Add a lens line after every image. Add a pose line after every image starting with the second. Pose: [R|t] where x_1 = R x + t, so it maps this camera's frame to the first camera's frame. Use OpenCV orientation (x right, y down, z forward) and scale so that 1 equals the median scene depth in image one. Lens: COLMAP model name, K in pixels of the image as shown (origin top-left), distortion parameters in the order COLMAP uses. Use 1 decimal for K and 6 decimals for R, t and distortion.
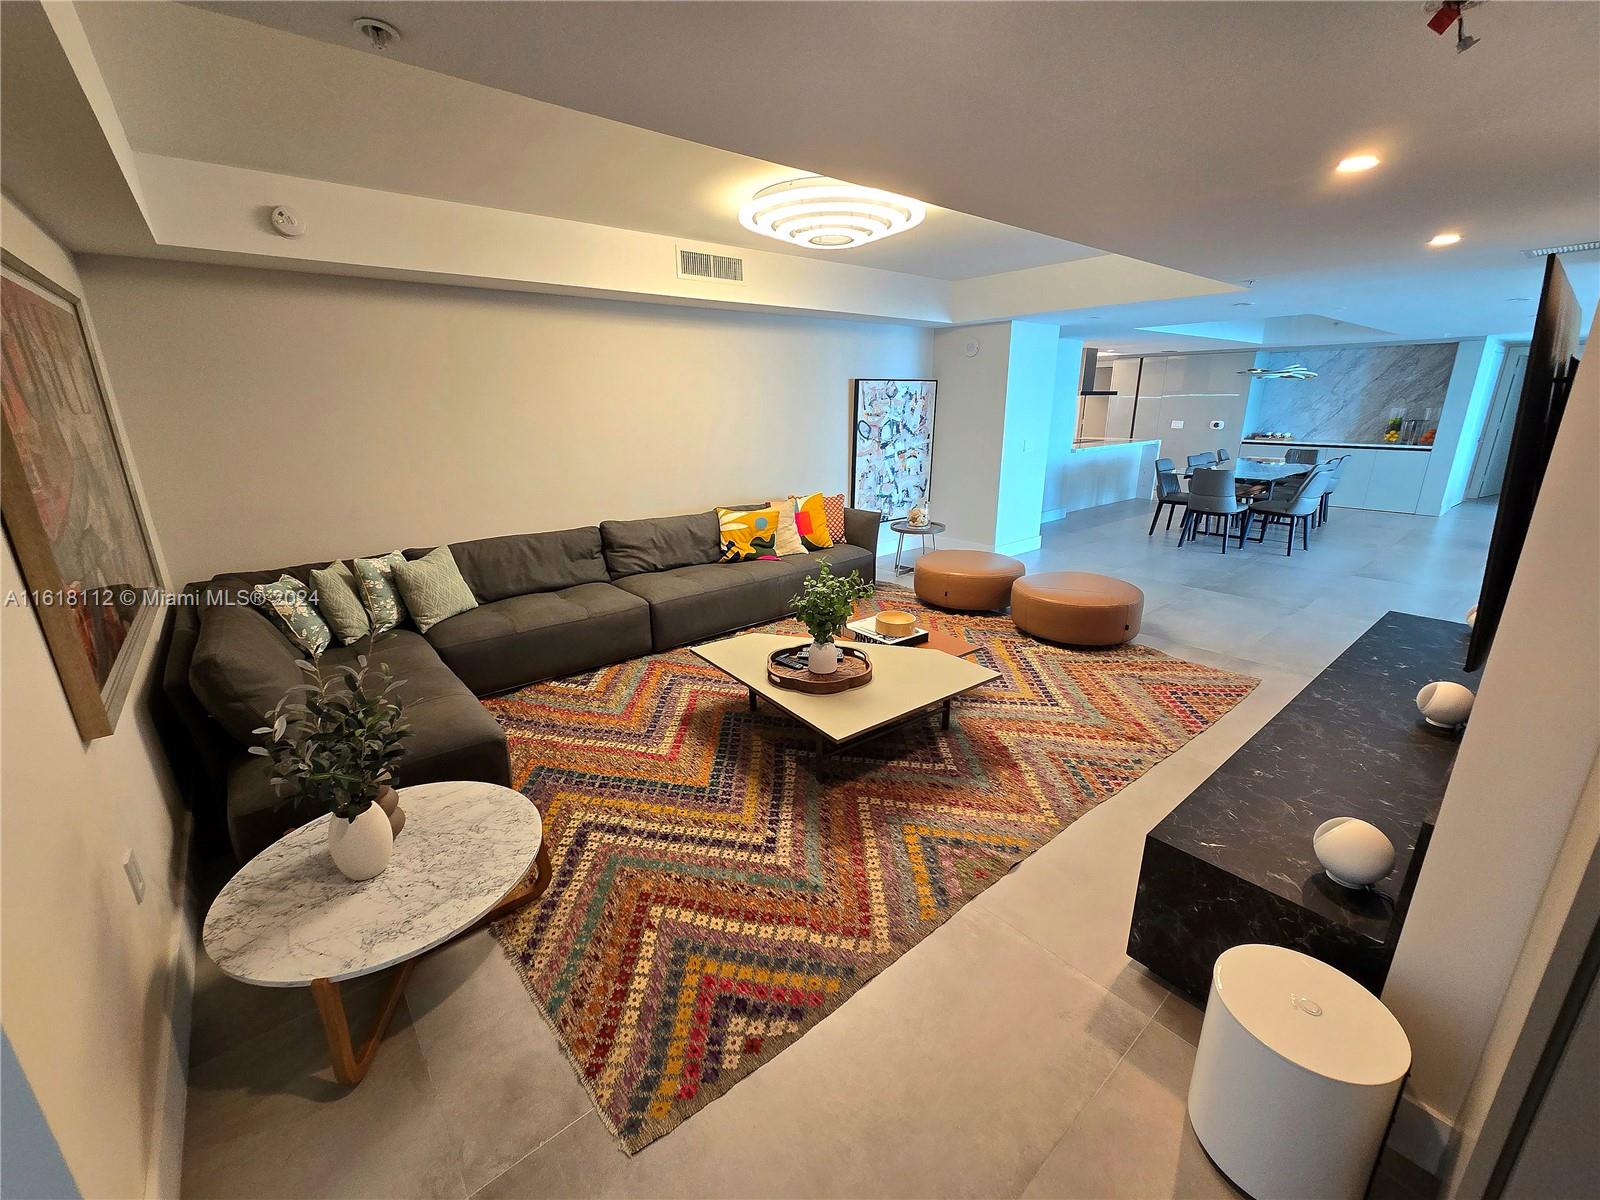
lens RADIAL K [[652.8, 0, 796.5], [0, 652.8, 599.8], [0, 0, 1]] dist [0.000920, -0.000049]
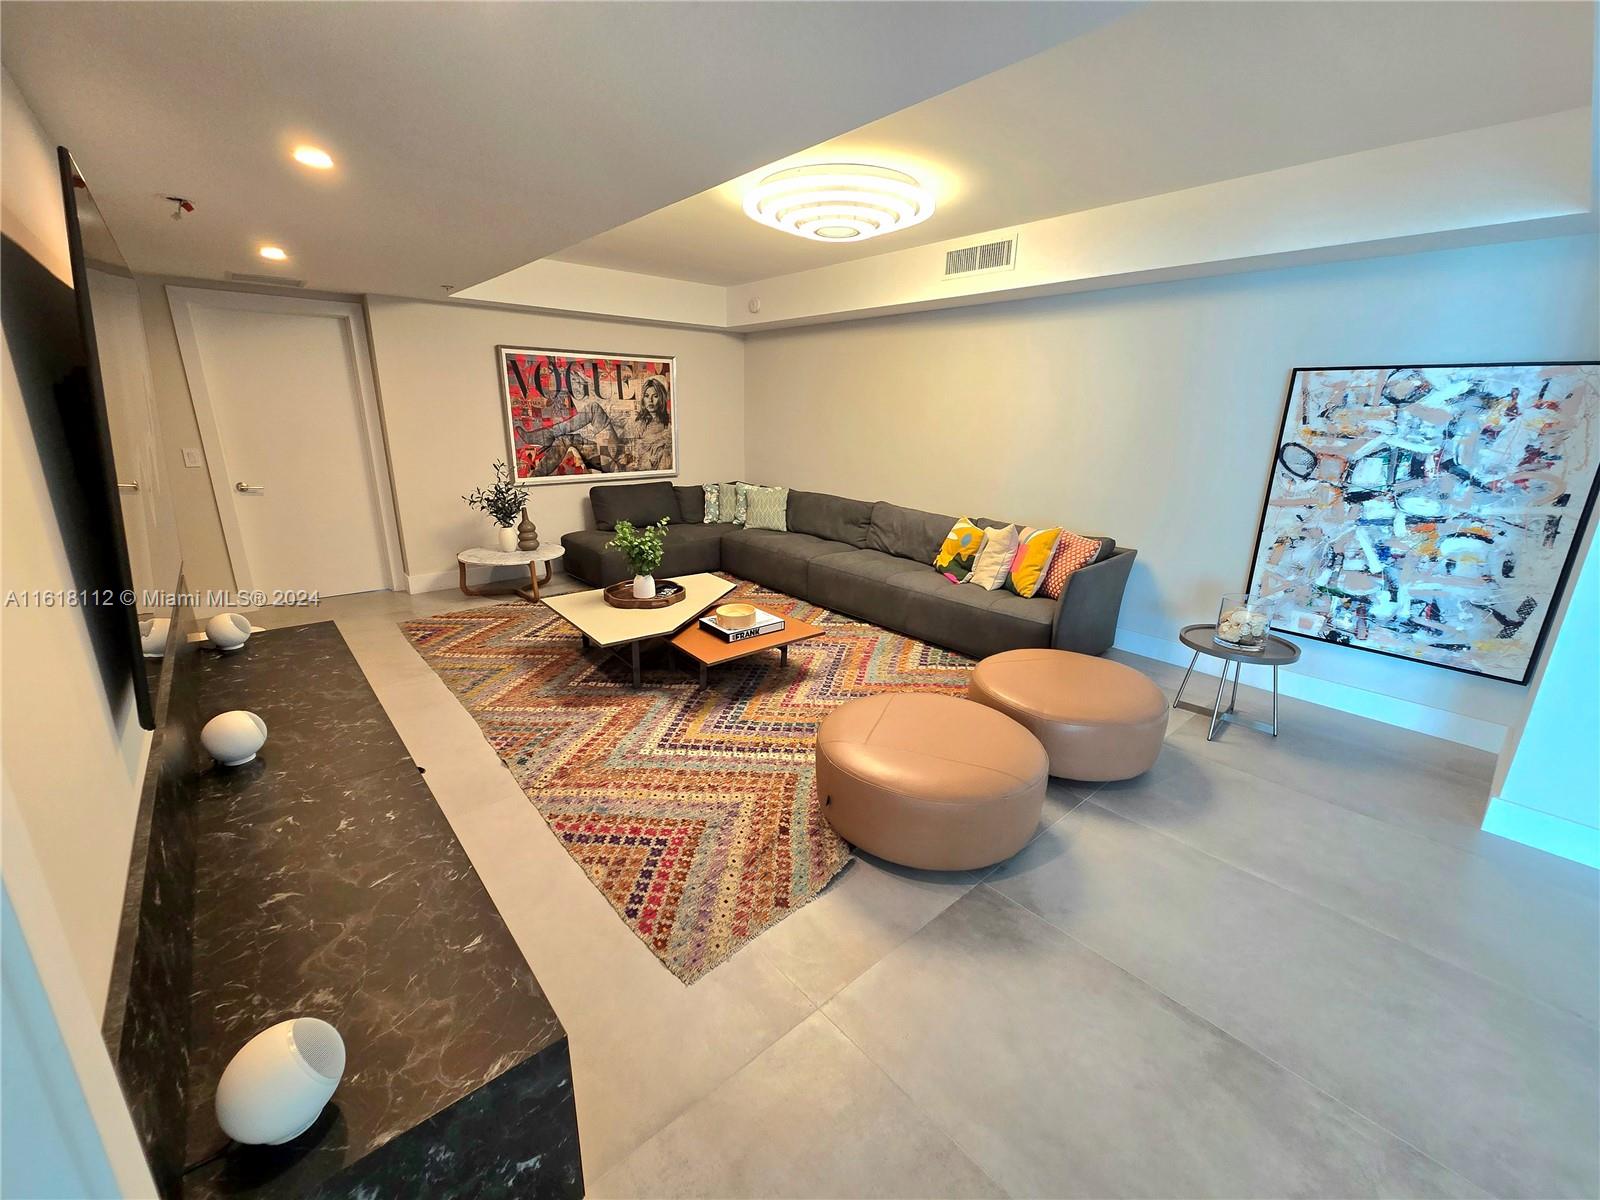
lens RADIAL K [[652.8, 0, 796.5], [0, 652.8, 599.8], [0, 0, 1]] dist [0.000920, -0.000049]
pose [[0.024691, 0.292510, -0.955944, 0.926813], [-0.312830, 0.910472, 0.270516, -0.240504], [0.949488, 0.292368, 0.113986, 0.805964]]
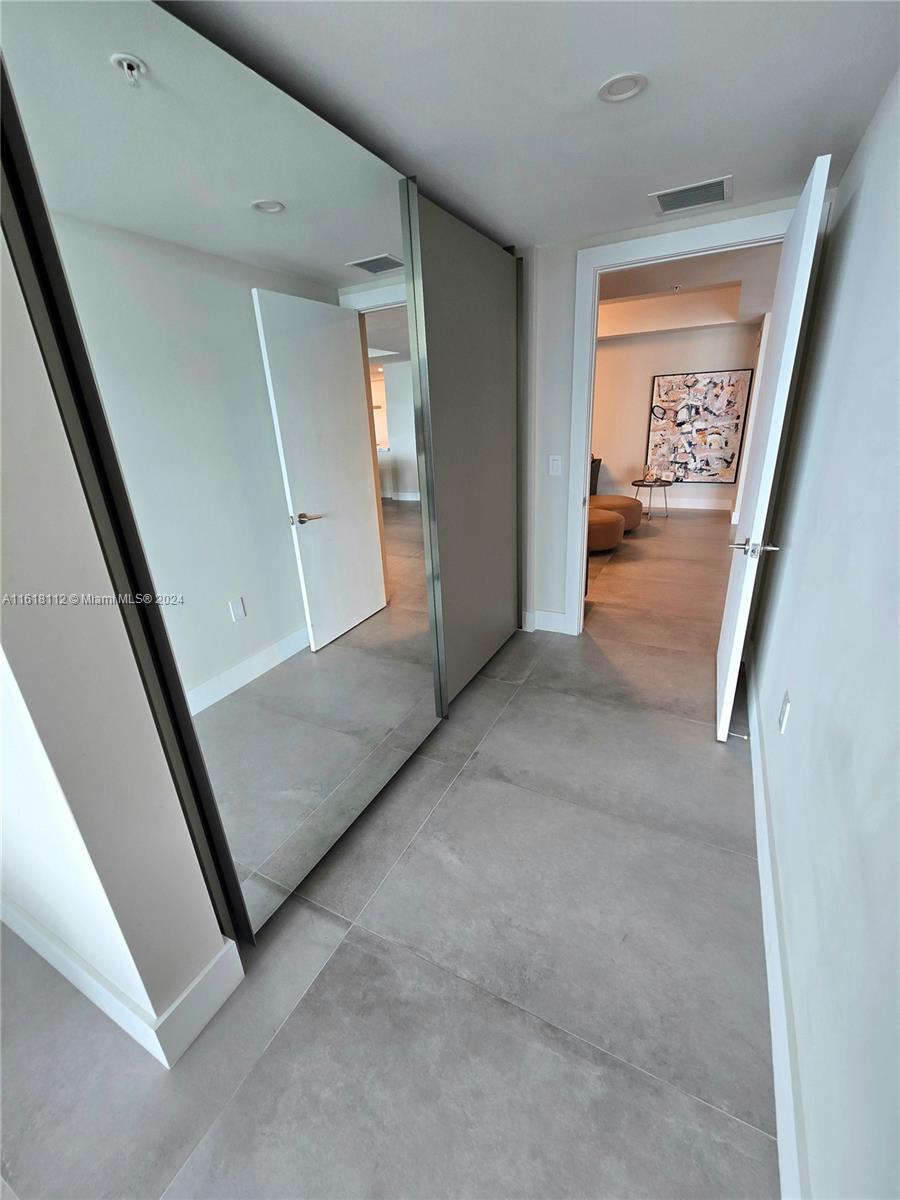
lens RADIAL K [[489.6, 0, 444.7], [0, 489.6, 598.9], [0, 0, 1]] dist [0.000920, -0.000049]
pose [[0.385427, 0.322570, -0.864520, 1.383853], [-0.226629, 0.941302, 0.250182, -0.055237], [0.894475, 0.099498, 0.435906, 0.223207]]
